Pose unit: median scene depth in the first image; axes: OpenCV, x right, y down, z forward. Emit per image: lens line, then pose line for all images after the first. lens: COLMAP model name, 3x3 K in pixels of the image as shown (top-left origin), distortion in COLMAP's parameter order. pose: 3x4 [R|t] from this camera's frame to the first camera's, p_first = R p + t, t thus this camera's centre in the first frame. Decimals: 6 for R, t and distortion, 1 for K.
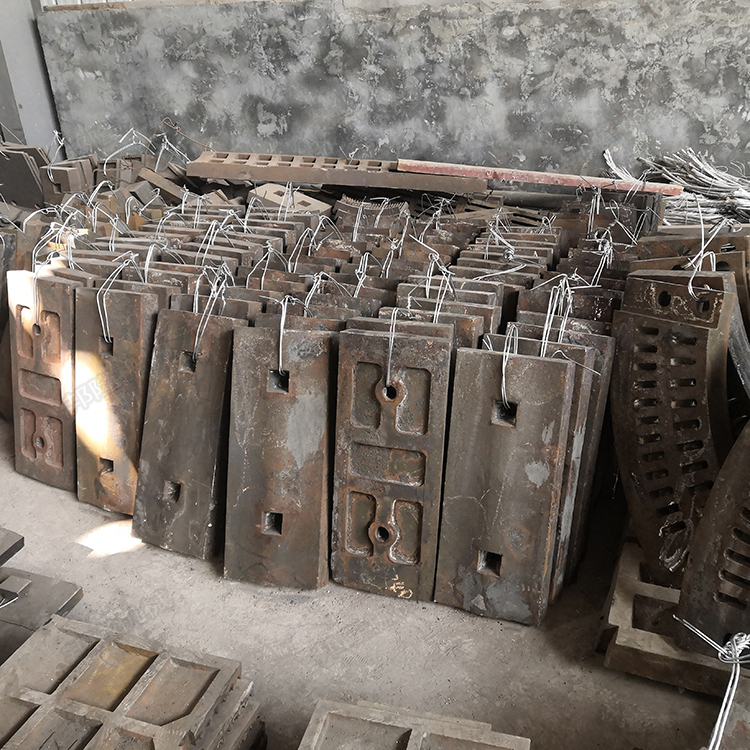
lens RADIAL K [[778.0, 0, 390.1], [0, 778.0, 371.4], [0, 0, 1]] dist [0.009320, 0.000000]
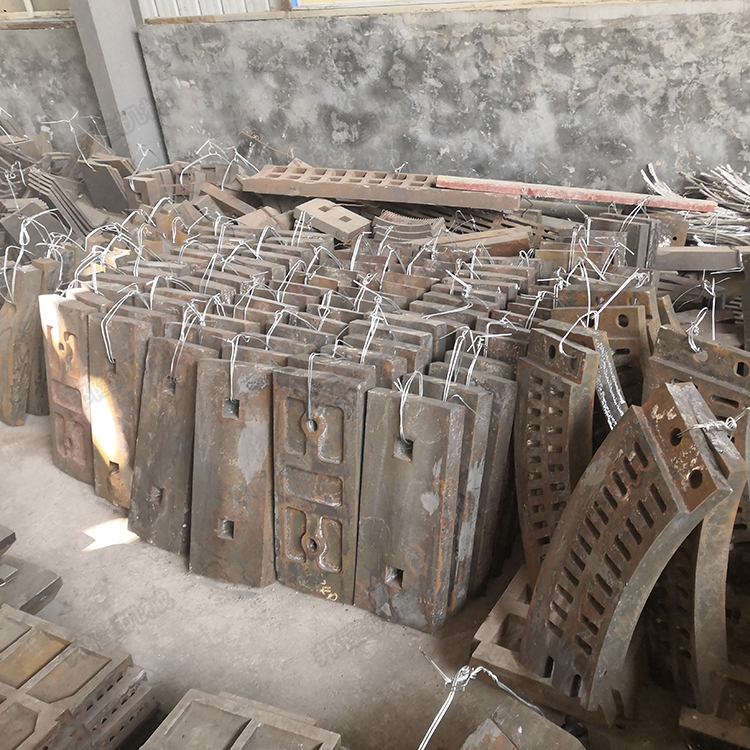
lens RADIAL K [[778.0, 0, 471.7], [0, 778.0, 371.4], [0, 0, 1]] dist [0.009320, 0.000000]
pose [[0.994148, 0.032678, -0.102970, 0.172019], [-0.028326, 0.998654, 0.043455, -0.053759], [0.104251, -0.040284, 0.993735, -0.057668]]
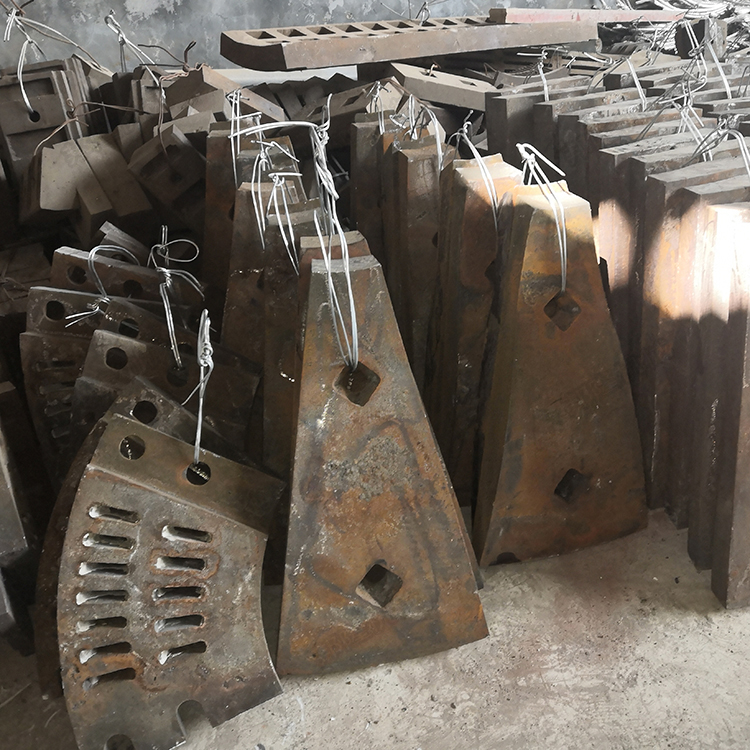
lens RADIAL K [[778.0, 0, 424.0], [0, 778.0, 373.7], [0, 0, 1]] dist [0.009320, 0.000000]
pose [[0.707174, -0.375863, 0.598859, -0.598138], [0.308580, 0.926142, 0.216884, -0.132265], [-0.636147, 0.031421, 0.770927, 0.485357]]
